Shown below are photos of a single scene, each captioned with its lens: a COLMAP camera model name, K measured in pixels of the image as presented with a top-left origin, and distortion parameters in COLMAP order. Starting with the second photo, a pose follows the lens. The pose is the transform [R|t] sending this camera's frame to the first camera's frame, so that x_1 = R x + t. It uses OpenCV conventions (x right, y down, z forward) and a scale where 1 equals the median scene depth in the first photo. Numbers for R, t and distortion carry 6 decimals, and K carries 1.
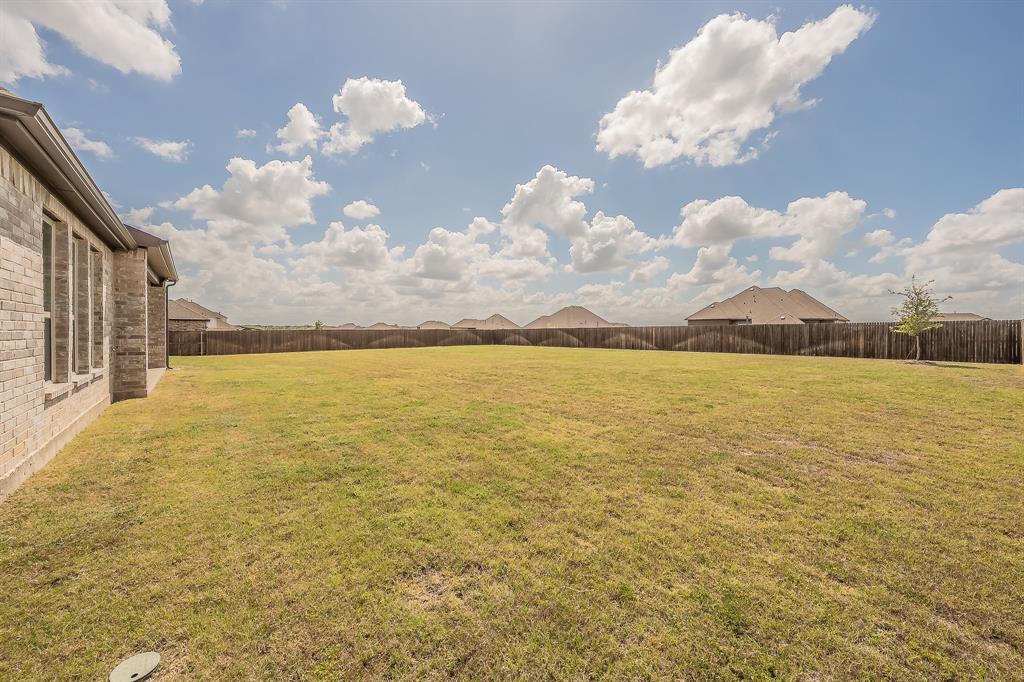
lens RADIAL K [[383.2, 0, 520.5], [0, 383.2, 336.1], [0, 0, 1]] dist [-0.000086, -0.000101]
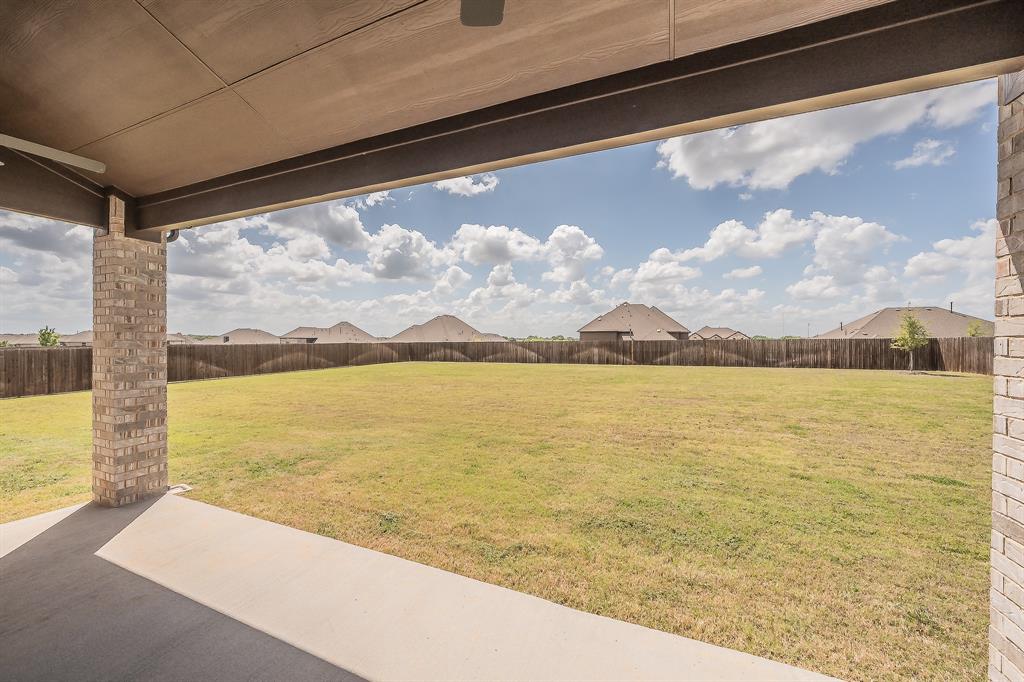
lens RADIAL K [[383.2, 0, 506.7], [0, 383.2, 341.9], [0, 0, 1]] dist [-0.000086, -0.000101]
pose [[0.899437, -0.003812, 0.437033, -0.335013], [0.007918, 0.999940, -0.007574, -0.015319], [-0.436978, 0.010272, 0.899413, 0.230924]]
